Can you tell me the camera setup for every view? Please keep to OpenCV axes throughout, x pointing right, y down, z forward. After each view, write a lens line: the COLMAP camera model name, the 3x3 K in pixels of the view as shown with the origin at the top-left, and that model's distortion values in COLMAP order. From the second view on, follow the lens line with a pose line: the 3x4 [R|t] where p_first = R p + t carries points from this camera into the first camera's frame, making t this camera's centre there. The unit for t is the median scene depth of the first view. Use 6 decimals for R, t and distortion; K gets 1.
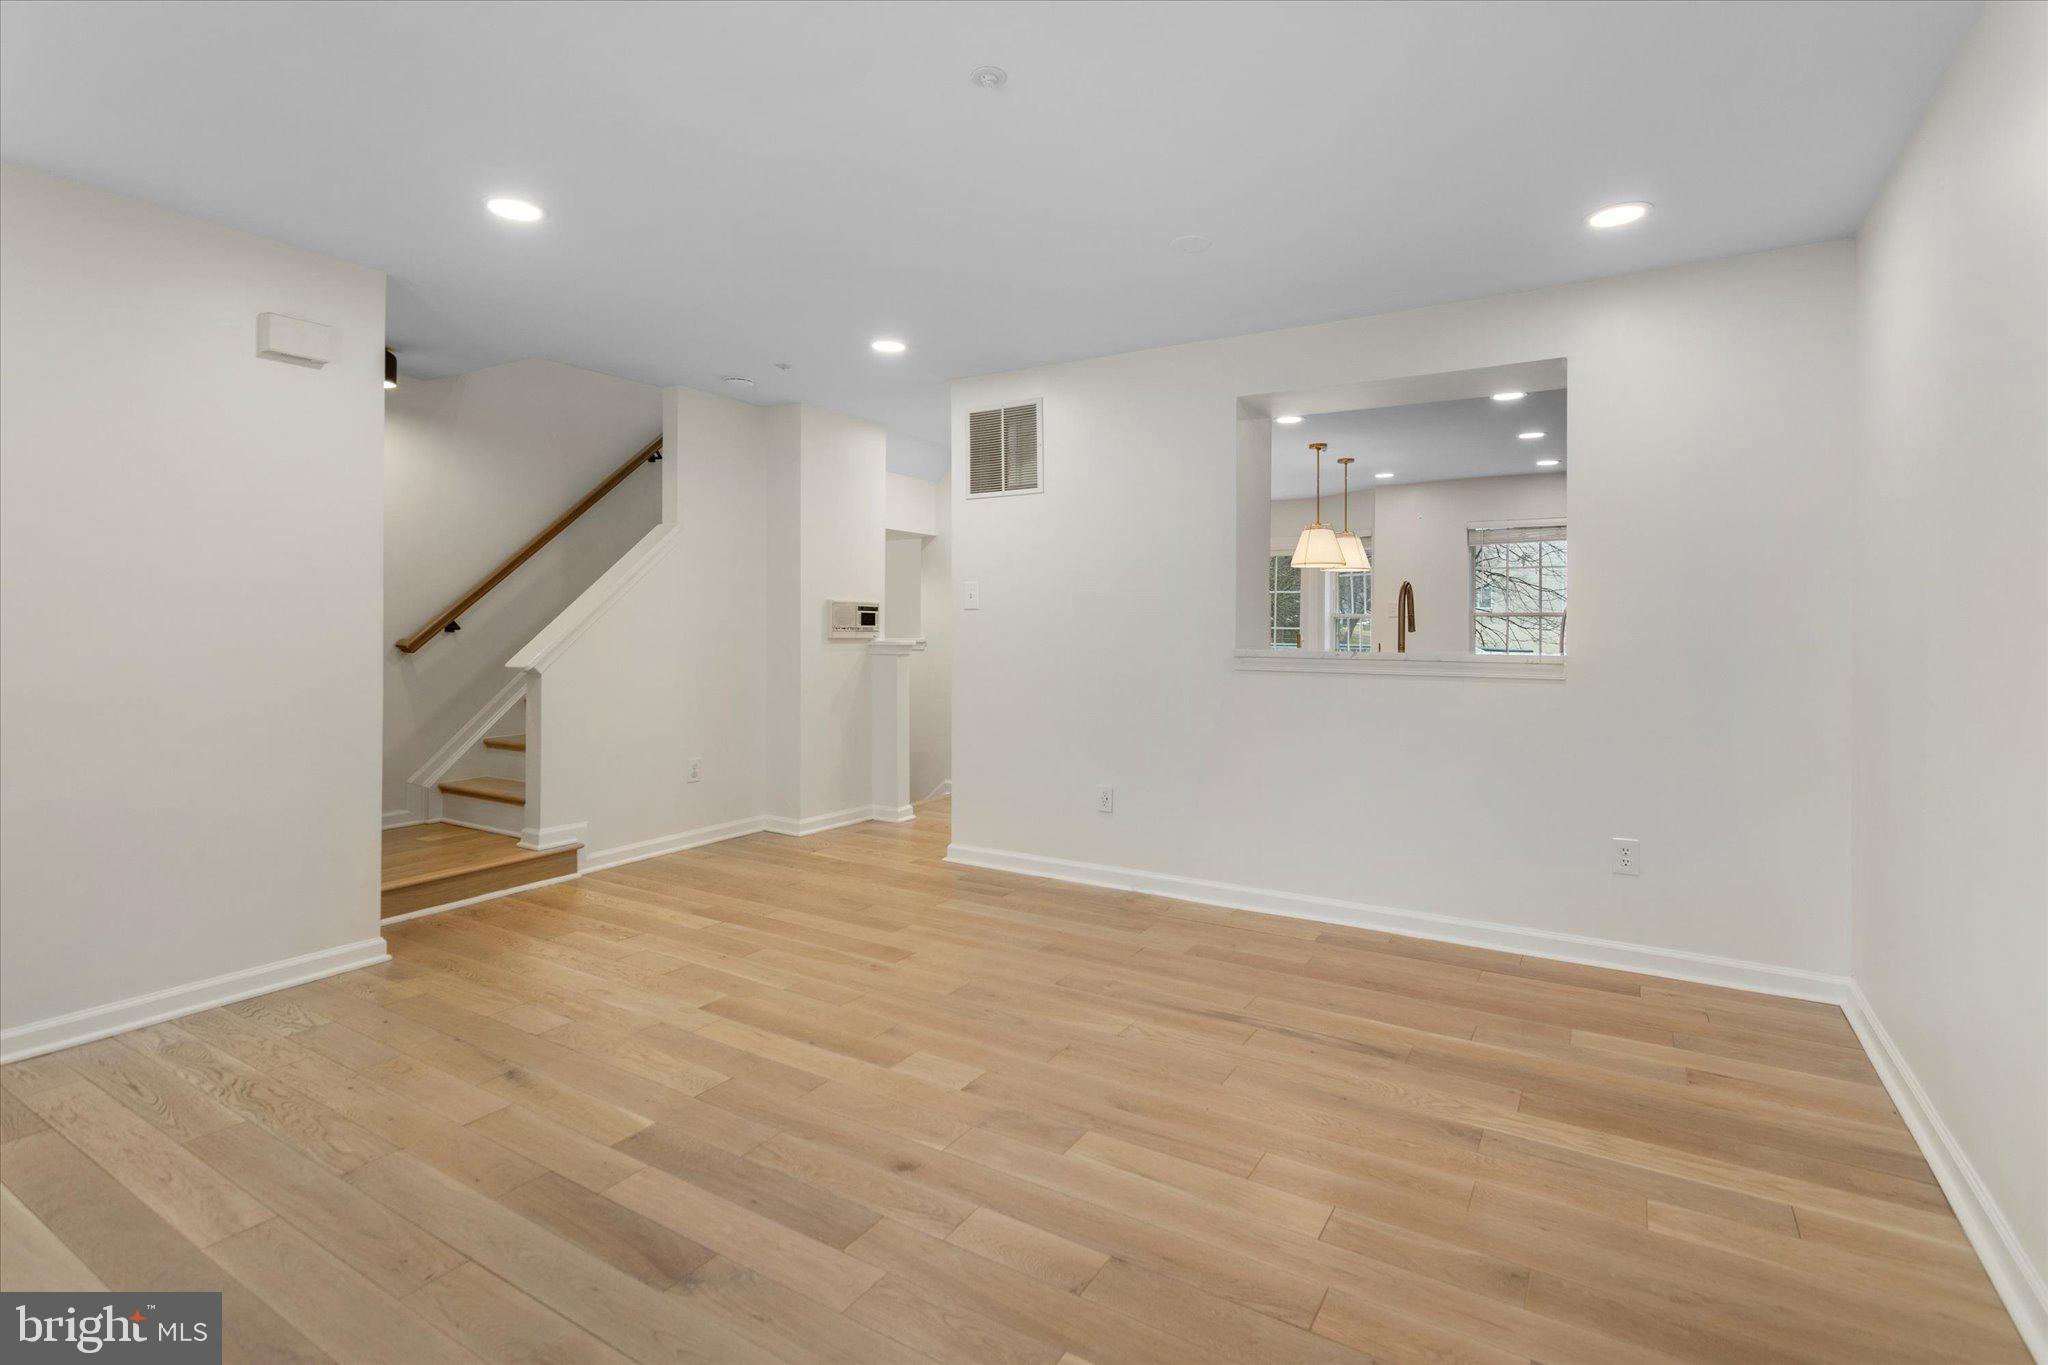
lens RADIAL K [[967.8, 0, 1030.9], [0, 967.8, 655.3], [0, 0, 1]] dist [0.006747, 0.001288]
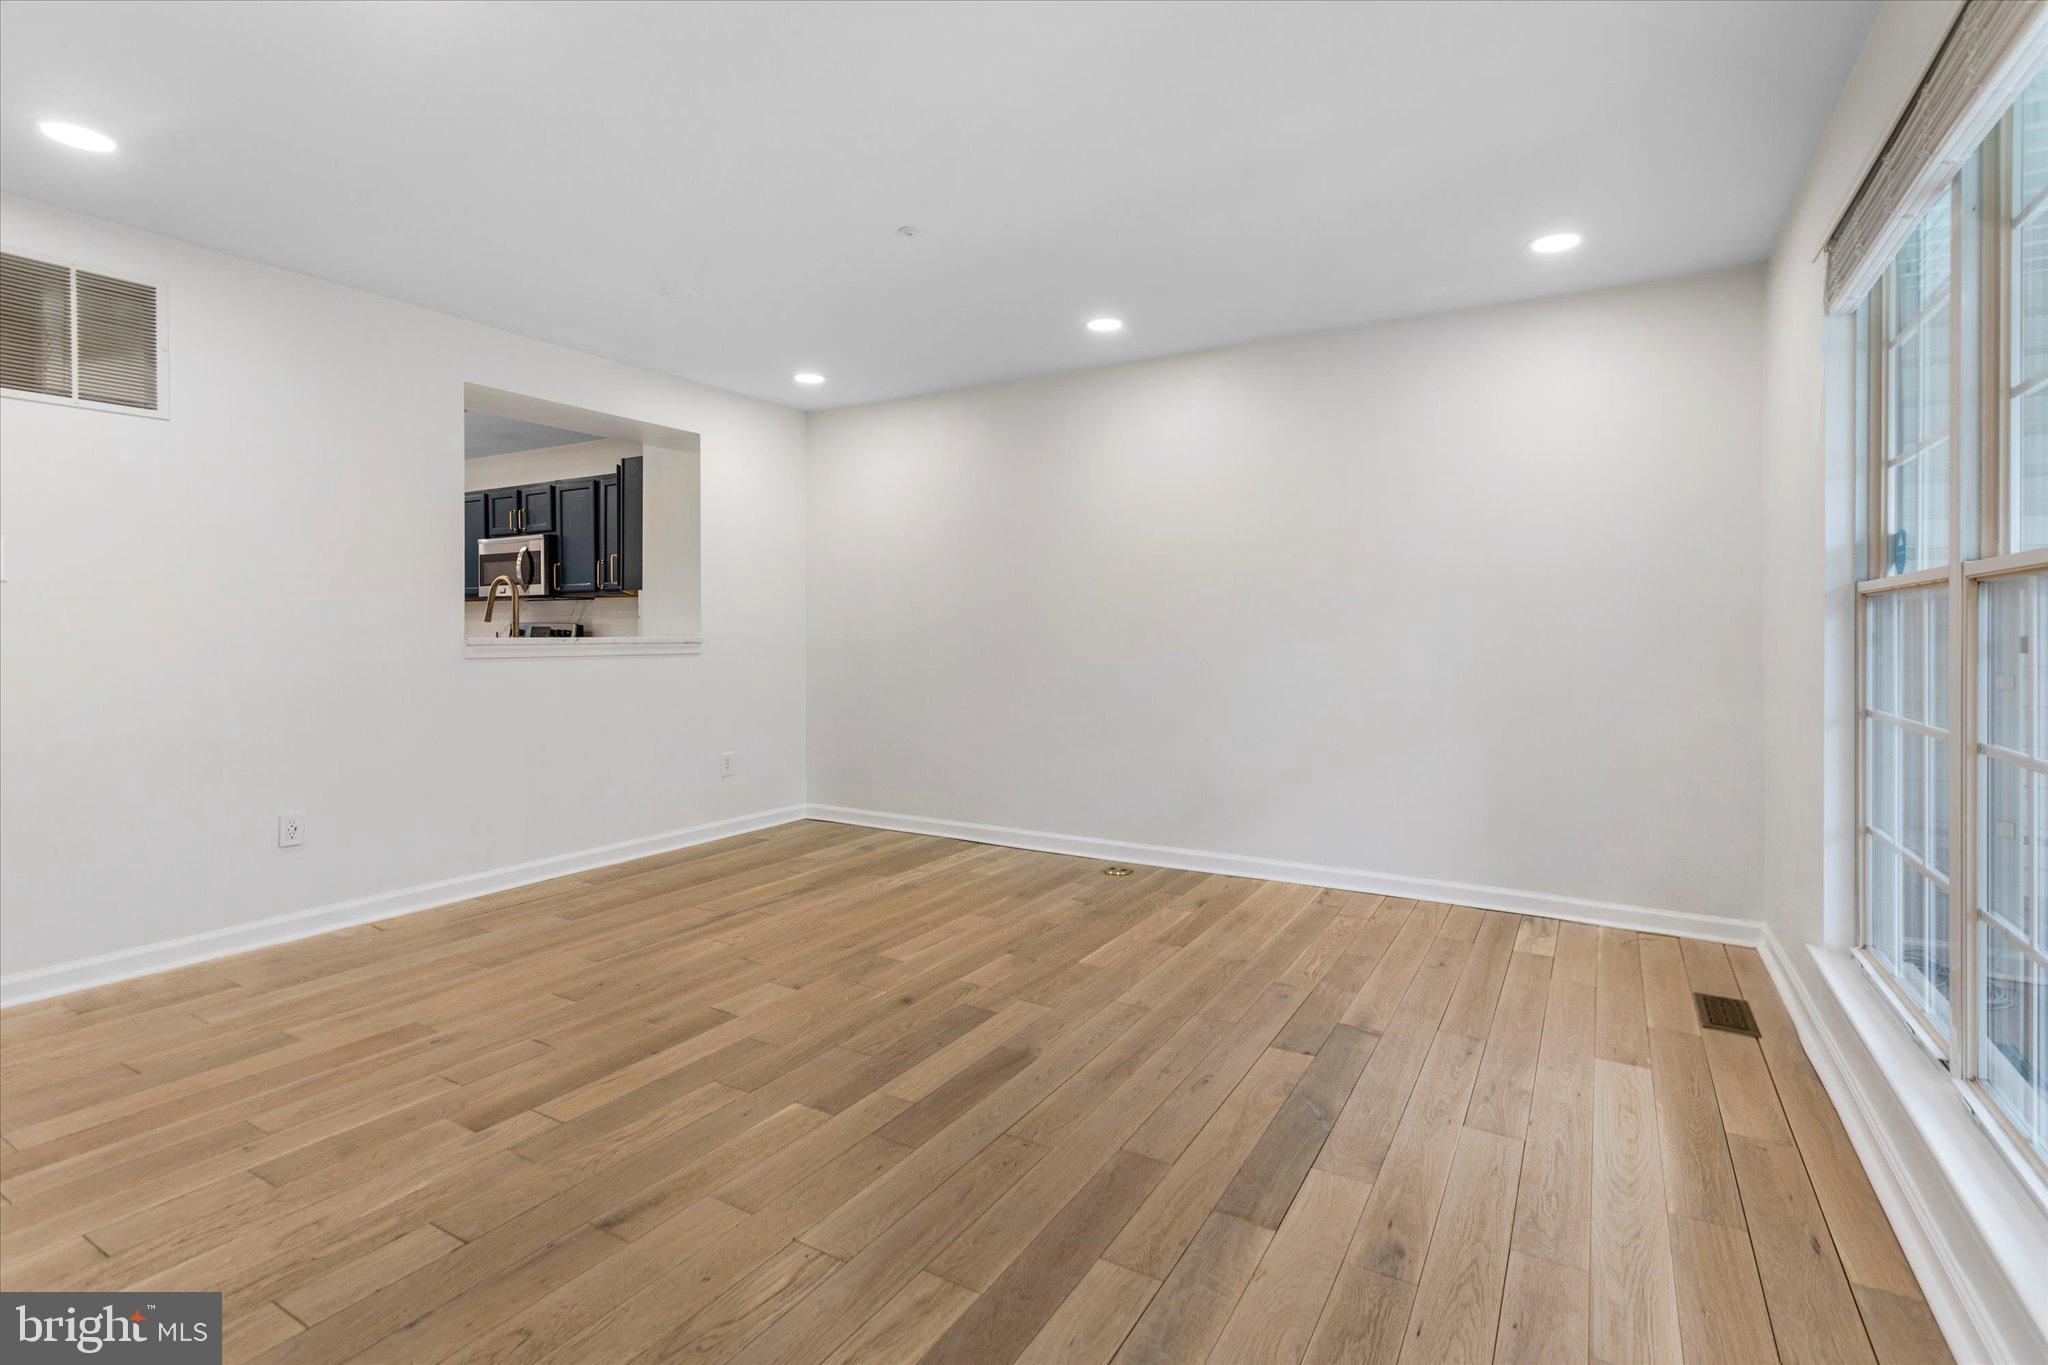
lens RADIAL K [[967.8, 0, 1030.9], [0, 967.8, 655.3], [0, 0, 1]] dist [0.006747, 0.001288]
pose [[-0.014366, -0.029617, 0.999458, -1.241105], [0.027829, 0.999162, 0.030008, -0.002574], [-0.999509, 0.028245, -0.013529, 0.683361]]
